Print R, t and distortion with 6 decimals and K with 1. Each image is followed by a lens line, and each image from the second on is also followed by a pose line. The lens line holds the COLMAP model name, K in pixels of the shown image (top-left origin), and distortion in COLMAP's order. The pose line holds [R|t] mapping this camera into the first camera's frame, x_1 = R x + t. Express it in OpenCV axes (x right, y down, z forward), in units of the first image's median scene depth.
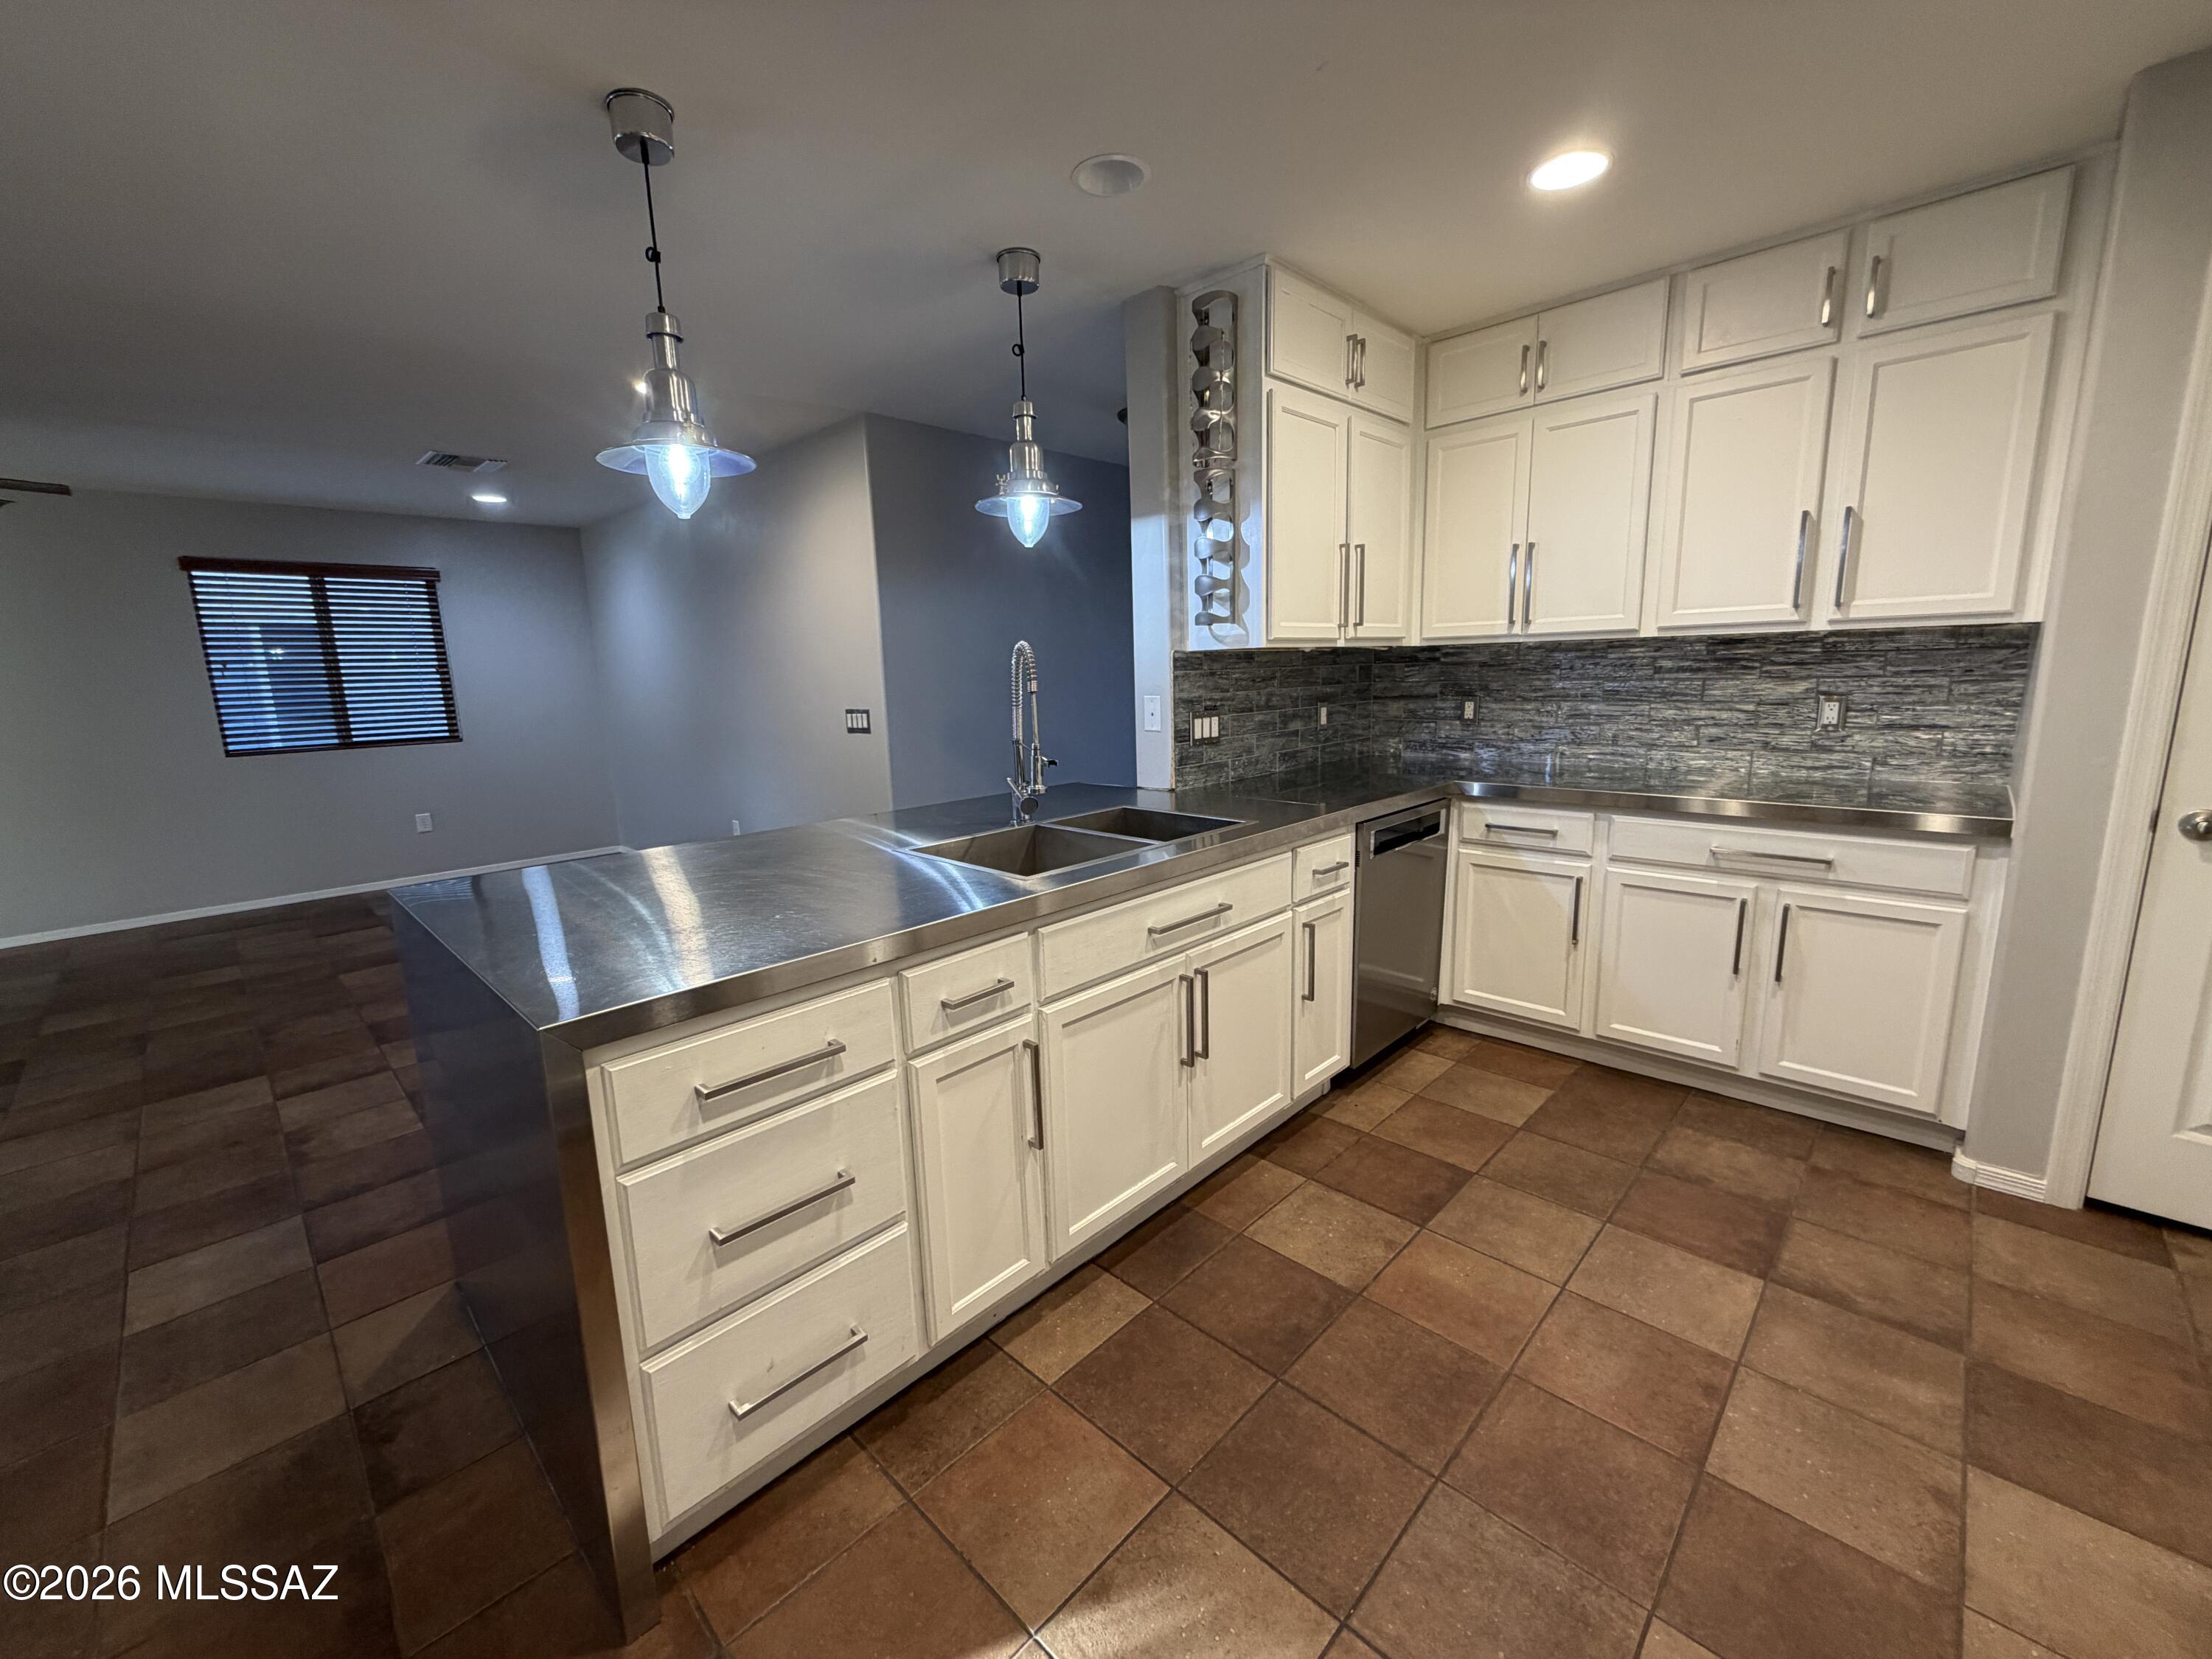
lens RADIAL K [[882.8, 0, 1099.7], [0, 882.8, 827.7], [0, 0, 1]] dist [0.000433, -0.000443]
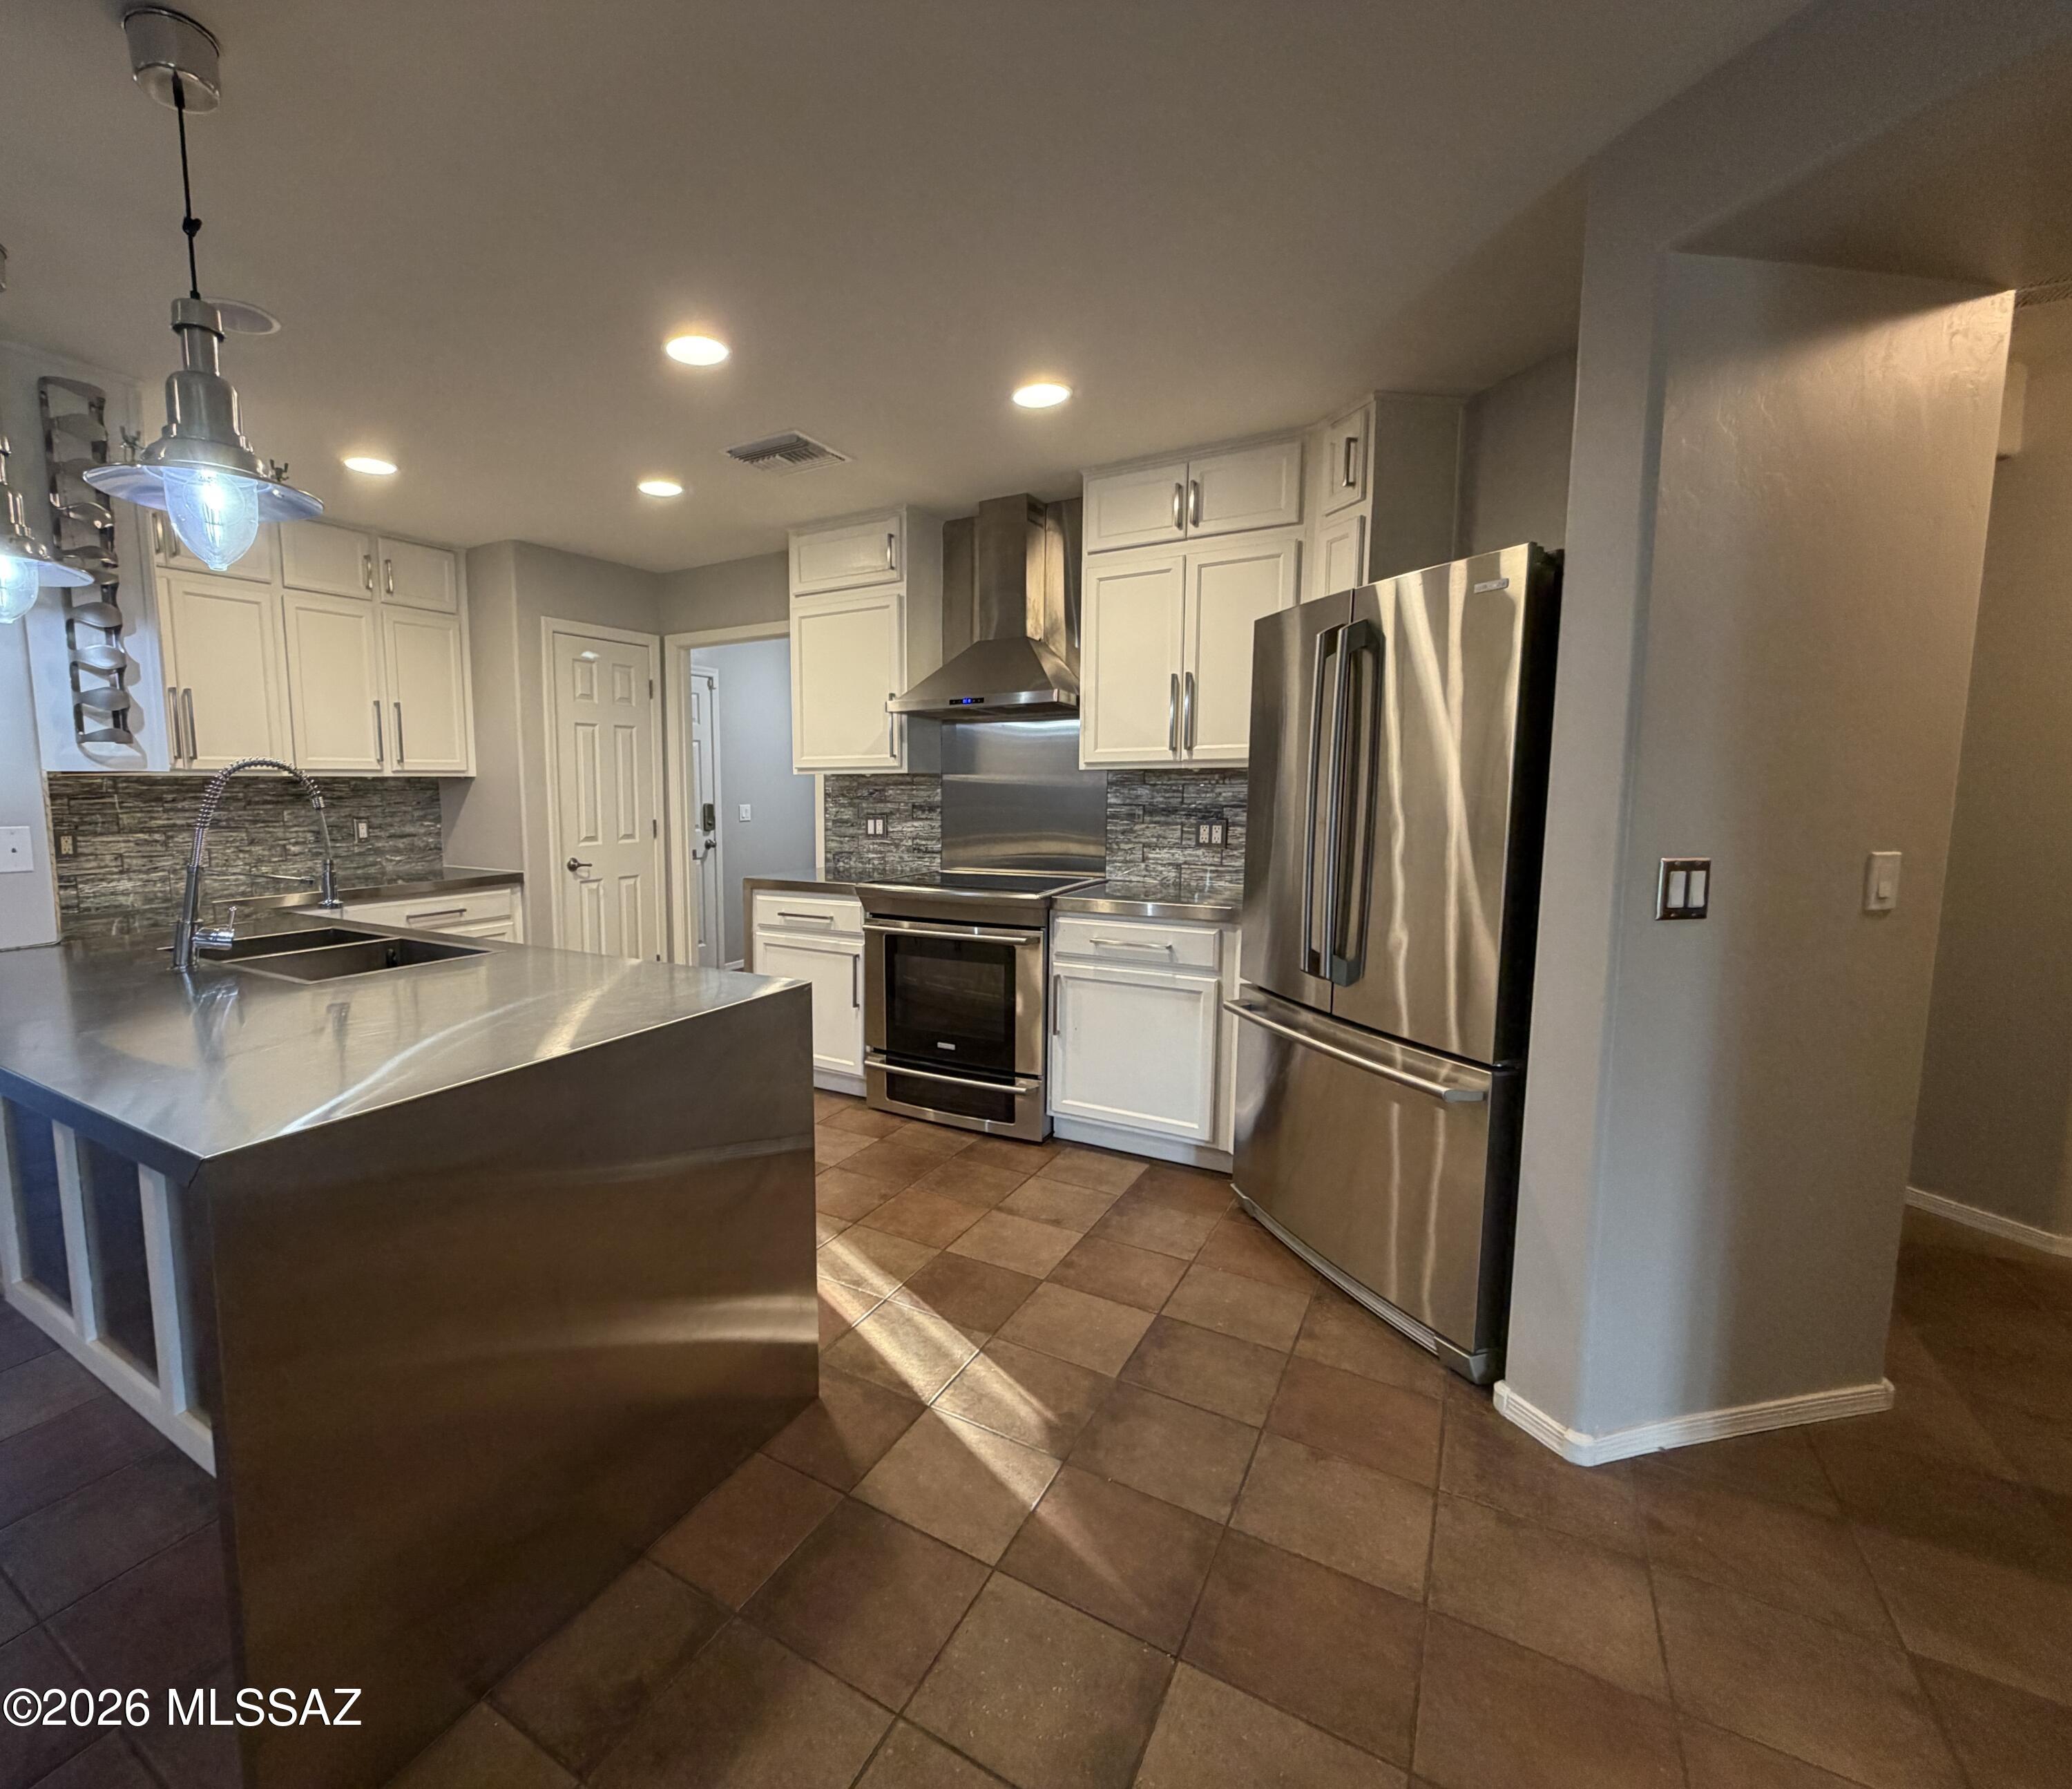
lens RADIAL K [[952.4, 0, 873.1], [0, 952.4, 893.3], [0, 0, 1]] dist [0.000352, 0.000260]
pose [[-0.188842, -0.082113, 0.978568, -0.972457], [0.190409, 0.974524, 0.118519, -0.052413], [-0.963371, 0.208709, -0.168396, 0.464000]]
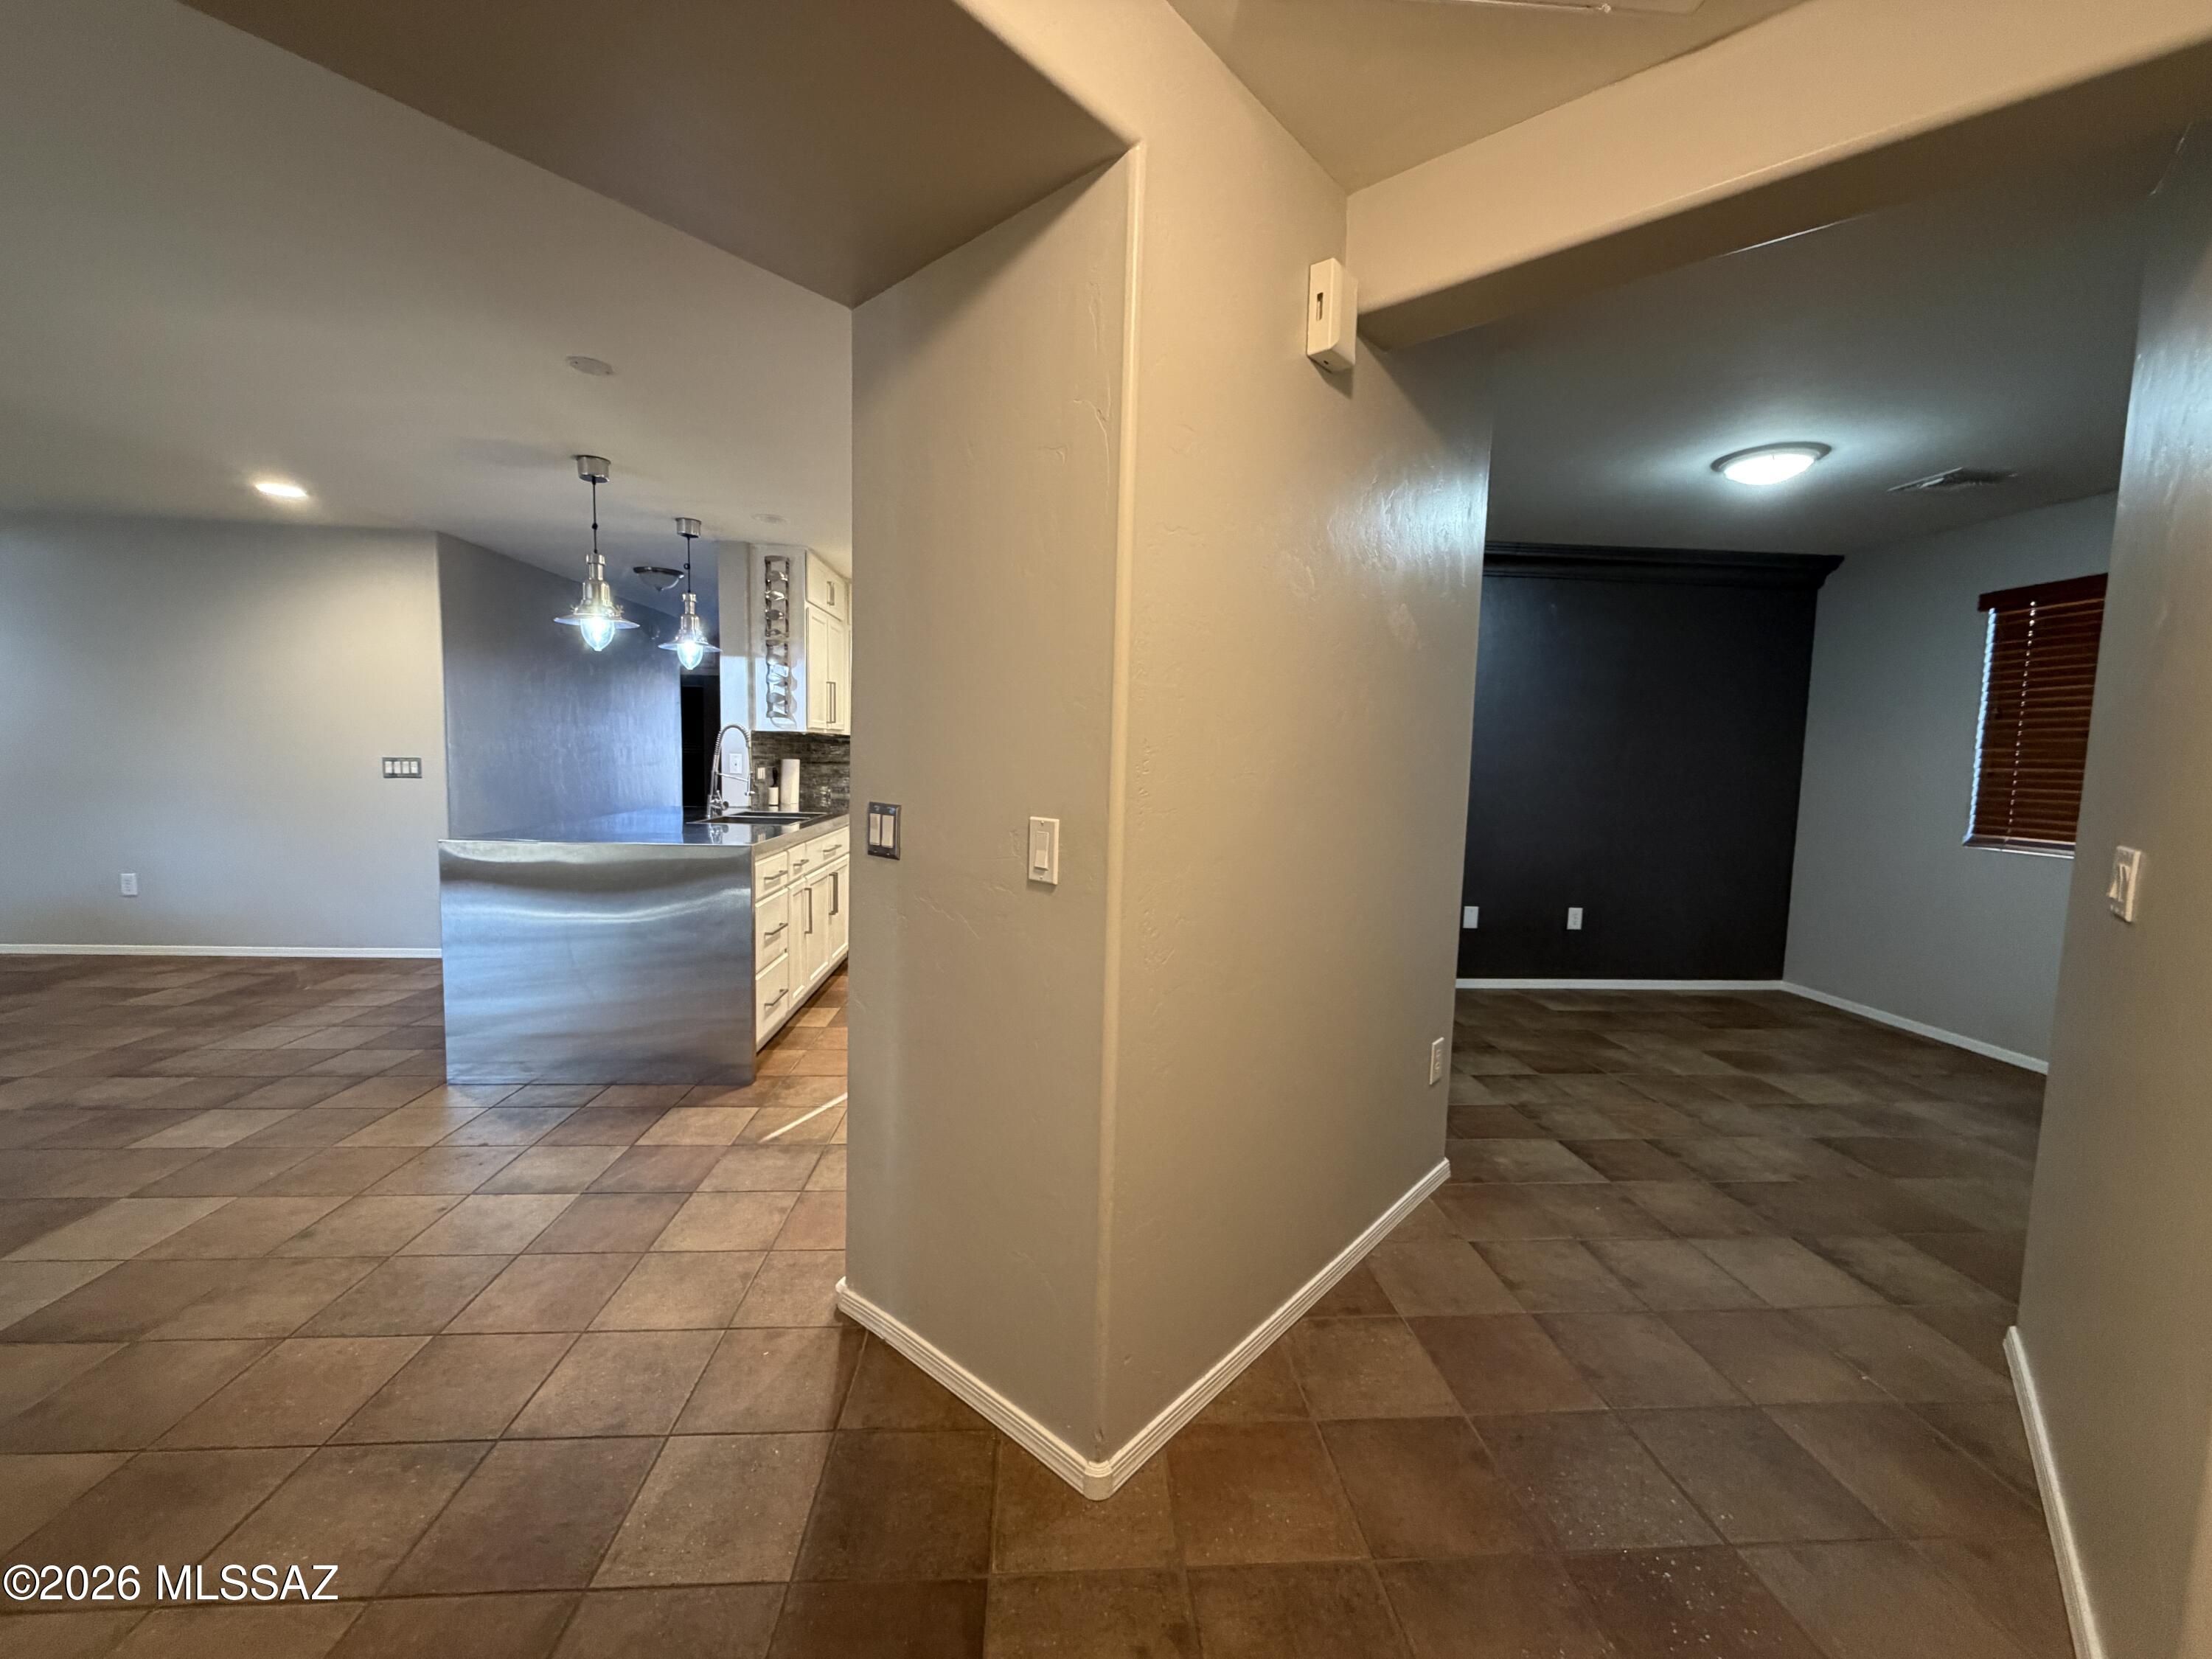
lens RADIAL K [[882.8, 0, 1101.7], [0, 882.8, 826.2], [0, 0, 1]] dist [0.000433, -0.000443]
pose [[0.667652, -0.017072, 0.744278, -0.838706], [0.091372, 0.994058, -0.059164, 0.182339], [-0.738845, 0.107507, 0.665244, -0.773131]]
